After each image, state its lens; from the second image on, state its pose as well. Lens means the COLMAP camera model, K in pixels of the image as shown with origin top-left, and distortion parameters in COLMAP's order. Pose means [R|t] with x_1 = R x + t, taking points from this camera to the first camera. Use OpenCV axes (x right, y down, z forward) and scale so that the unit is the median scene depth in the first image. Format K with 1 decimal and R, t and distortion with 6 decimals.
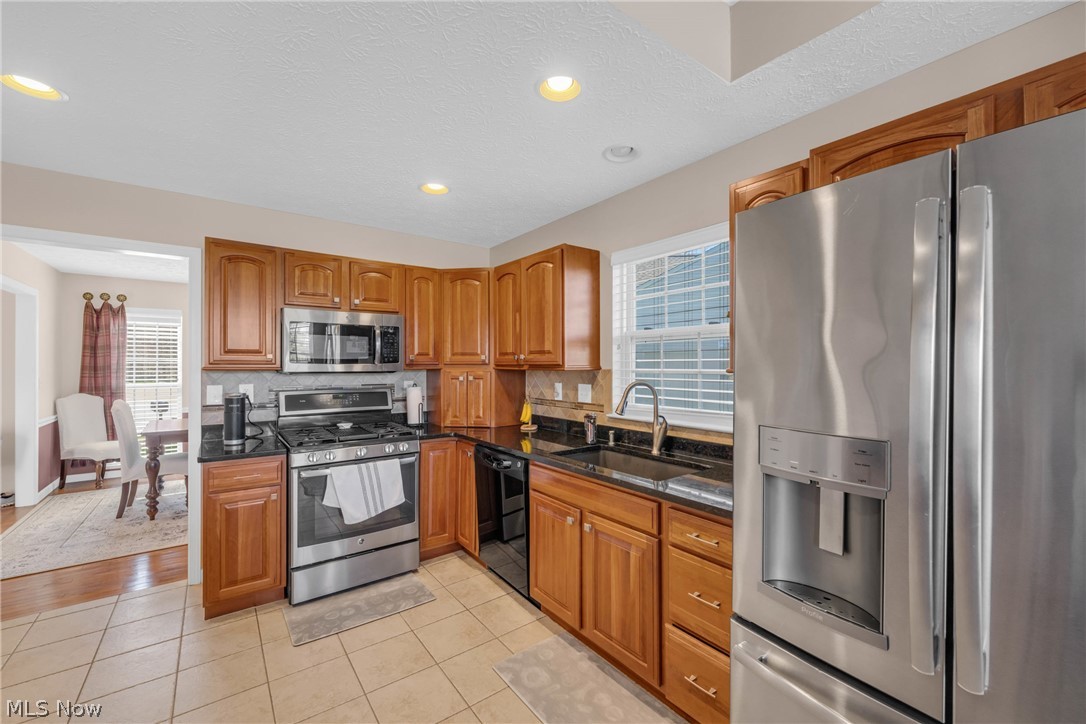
lens RADIAL K [[445.1, 0, 554.1], [0, 445.1, 366.6], [0, 0, 1]] dist [-0.002551, -0.000520]
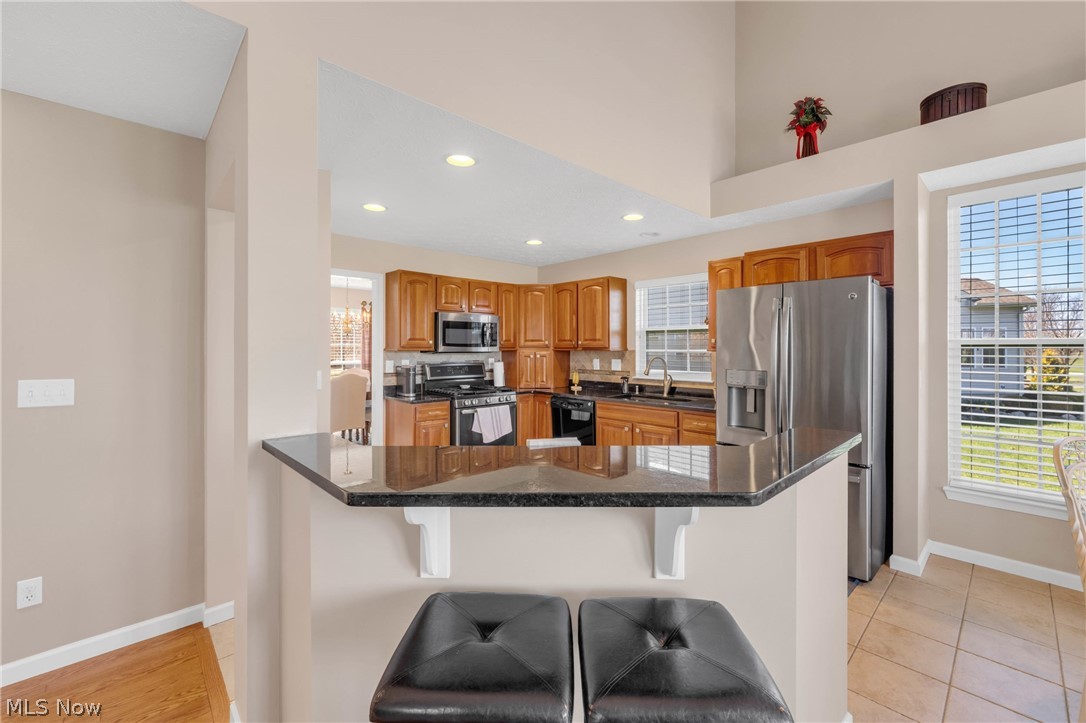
lens RADIAL K [[445.1, 0, 561.2], [0, 445.1, 350.3], [0, 0, 1]] dist [-0.002551, -0.000520]
pose [[0.992691, 0.000359, 0.120679, -0.351757], [-0.000530, 0.999999, 0.001386, 0.004227], [-0.120679, -0.001440, 0.992691, -0.639186]]
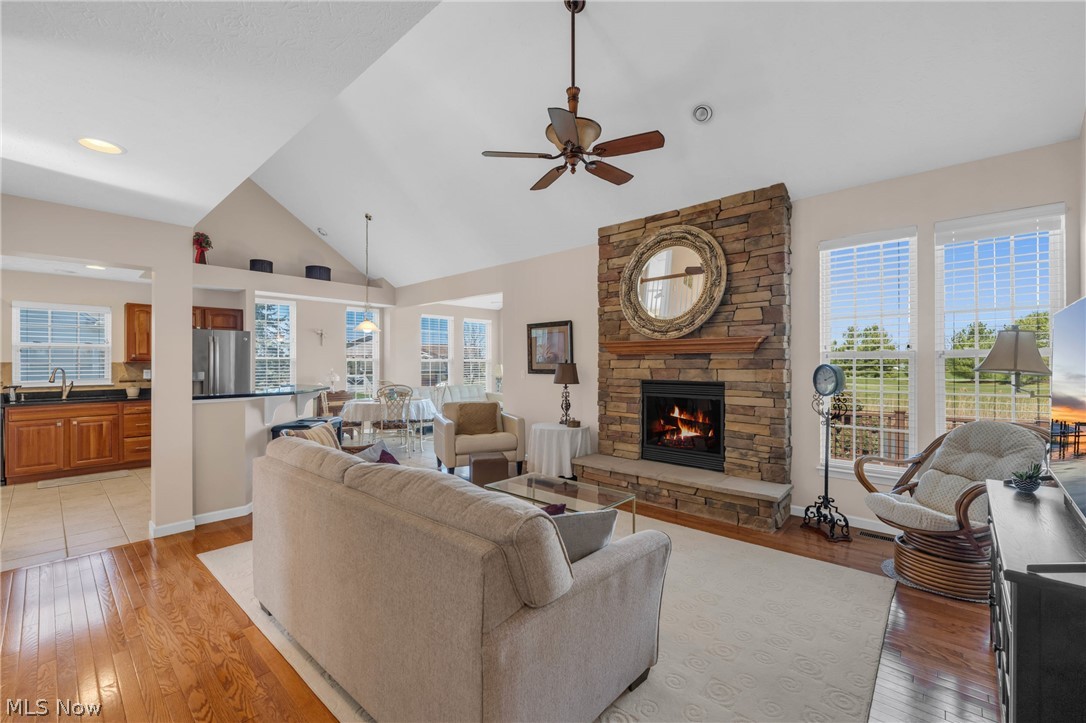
lens RADIAL K [[445.1, 0, 548.3], [0, 445.1, 362.0], [0, 0, 1]] dist [-0.002551, -0.000520]
pose [[-0.201656, 0.003588, 0.979450, -2.150845], [0.006273, 0.999978, -0.002372, 0.022497], [-0.979436, 0.005666, -0.201674, -0.842503]]
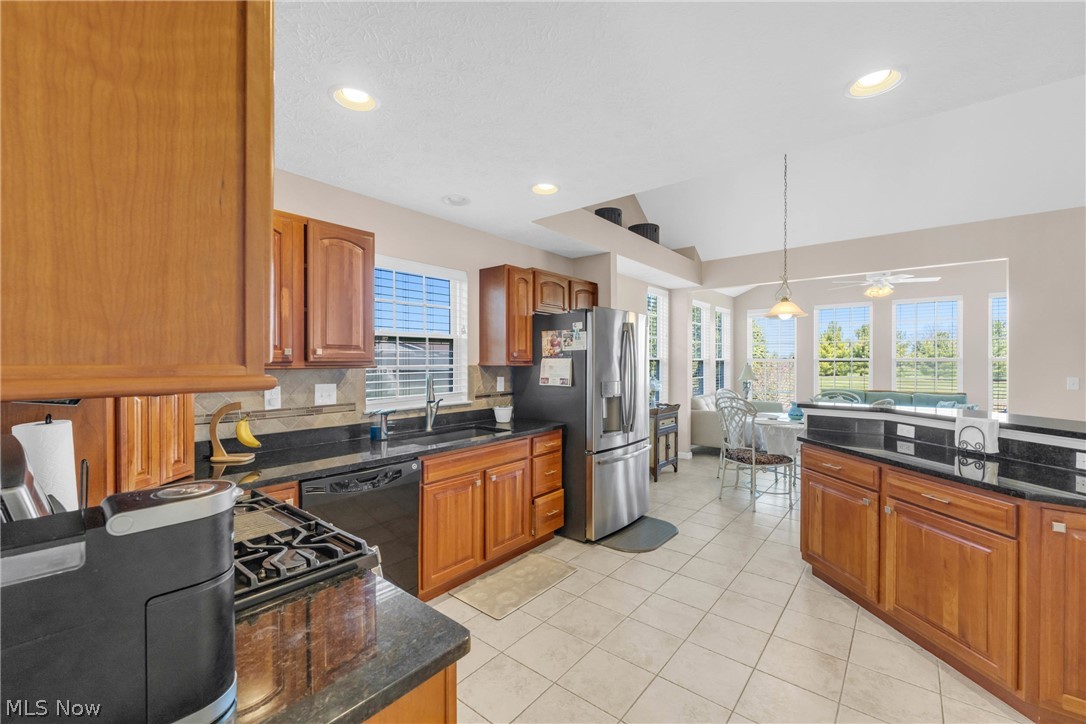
lens RADIAL K [[445.1, 0, 561.3], [0, 445.1, 359.7], [0, 0, 1]] dist [-0.002551, -0.000520]
pose [[-0.261506, 0.003837, 0.965194, -0.957513], [0.005193, 0.999983, -0.002568, -0.004063], [-0.965188, 0.004341, -0.261522, 0.831923]]
